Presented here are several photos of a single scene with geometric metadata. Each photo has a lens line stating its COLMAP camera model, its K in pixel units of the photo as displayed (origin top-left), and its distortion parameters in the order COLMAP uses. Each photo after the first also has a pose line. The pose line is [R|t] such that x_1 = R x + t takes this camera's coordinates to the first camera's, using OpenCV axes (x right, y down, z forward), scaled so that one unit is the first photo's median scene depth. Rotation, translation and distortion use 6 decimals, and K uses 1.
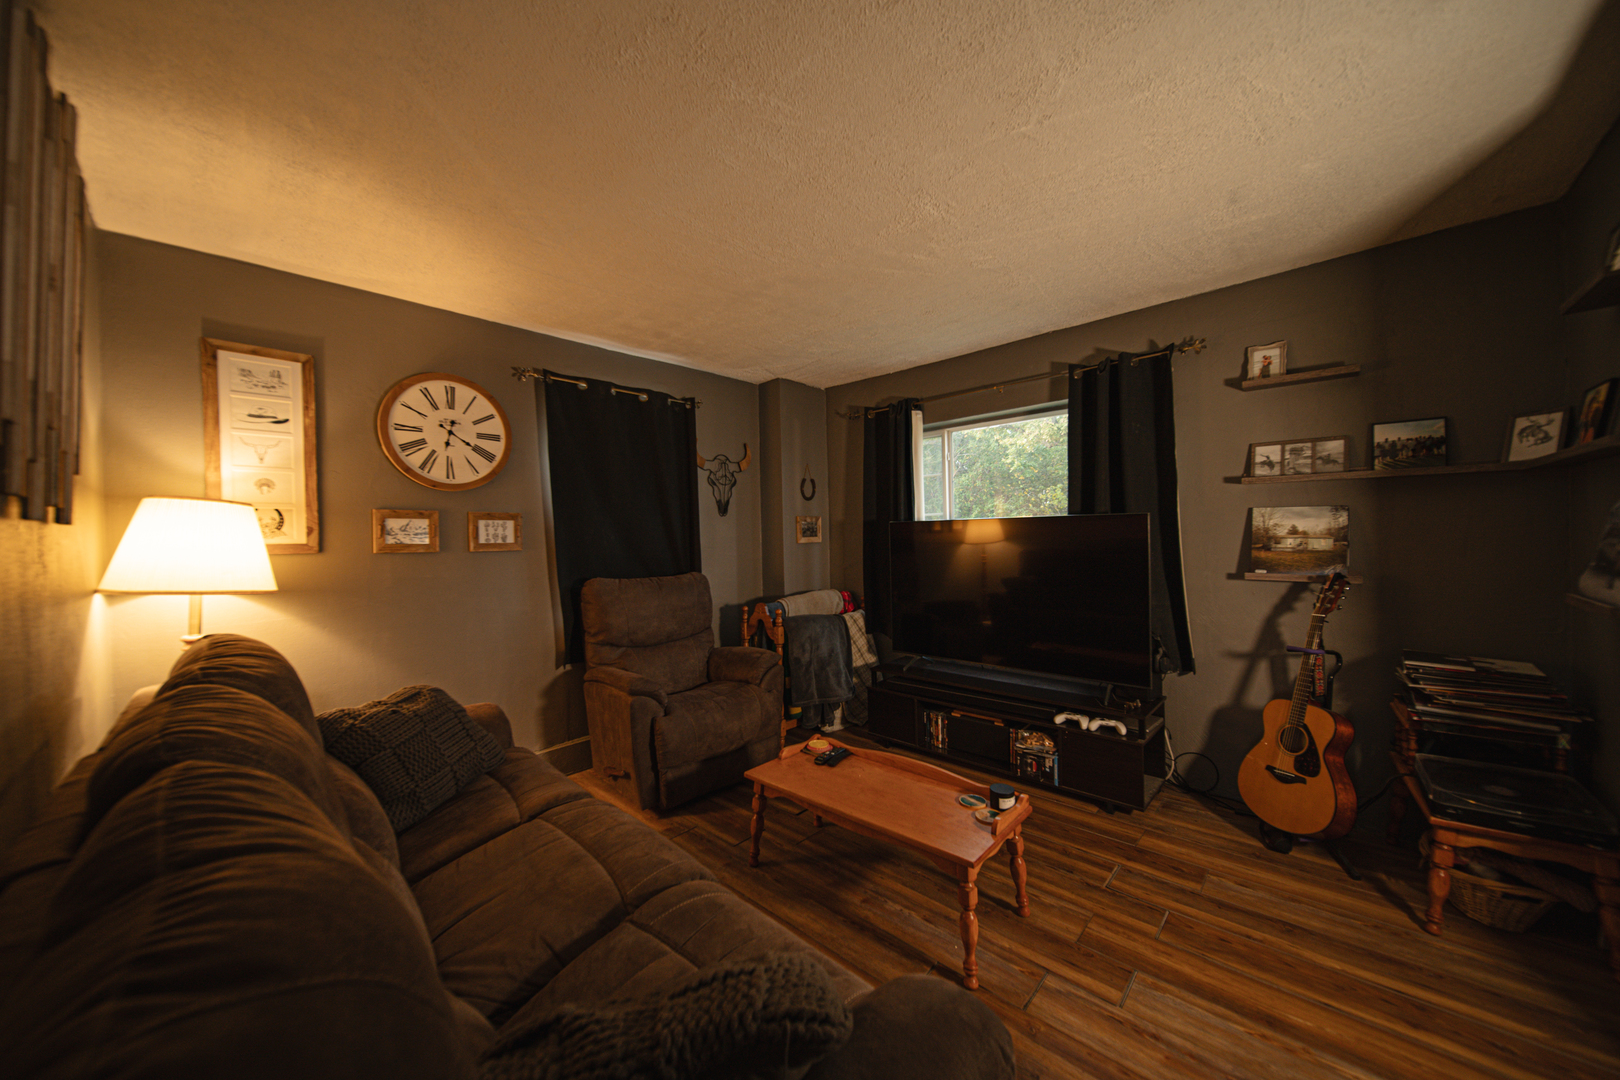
lens RADIAL K [[595.5, 0, 830.0], [0, 595.5, 522.0], [0, 0, 1]] dist [-0.000241, -0.000417]
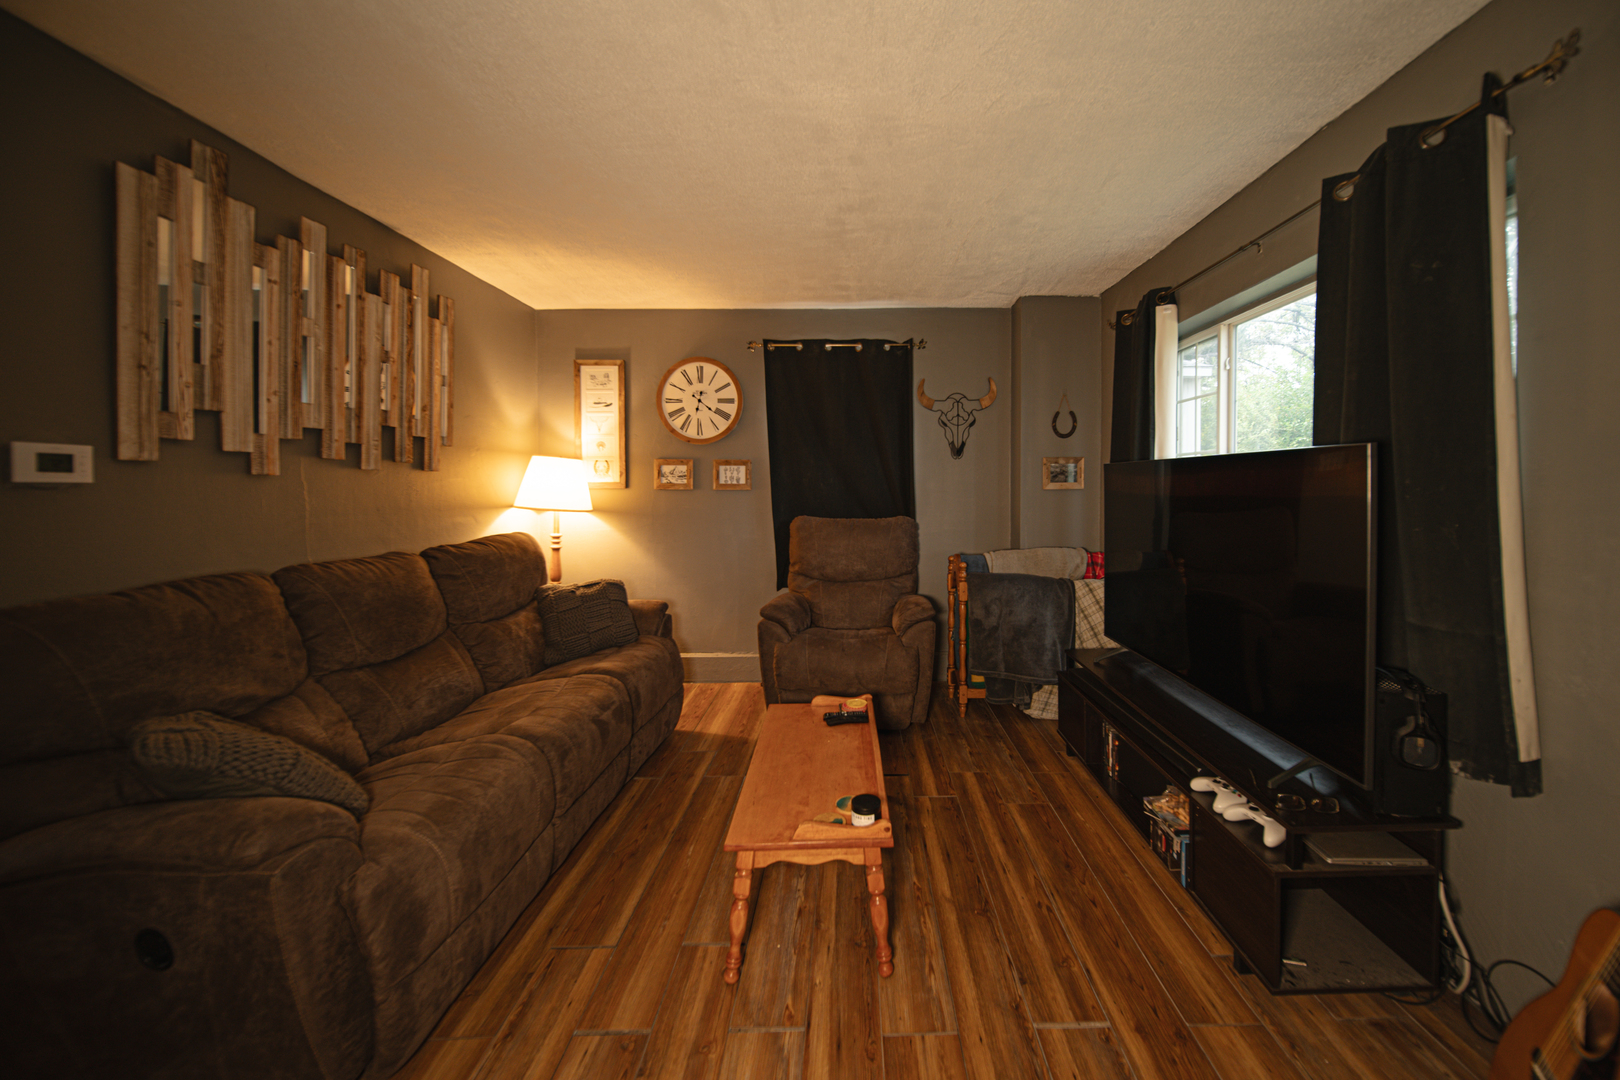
lens RADIAL K [[612.5, 0, 814.1], [0, 612.5, 481.8], [0, 0, 1]] dist [-0.001150, -0.000161]
pose [[0.659946, 0.012073, -0.751216, 0.552240], [0.009163, 0.999667, 0.024116, 0.001285], [0.751257, -0.022799, 0.659616, 0.272872]]
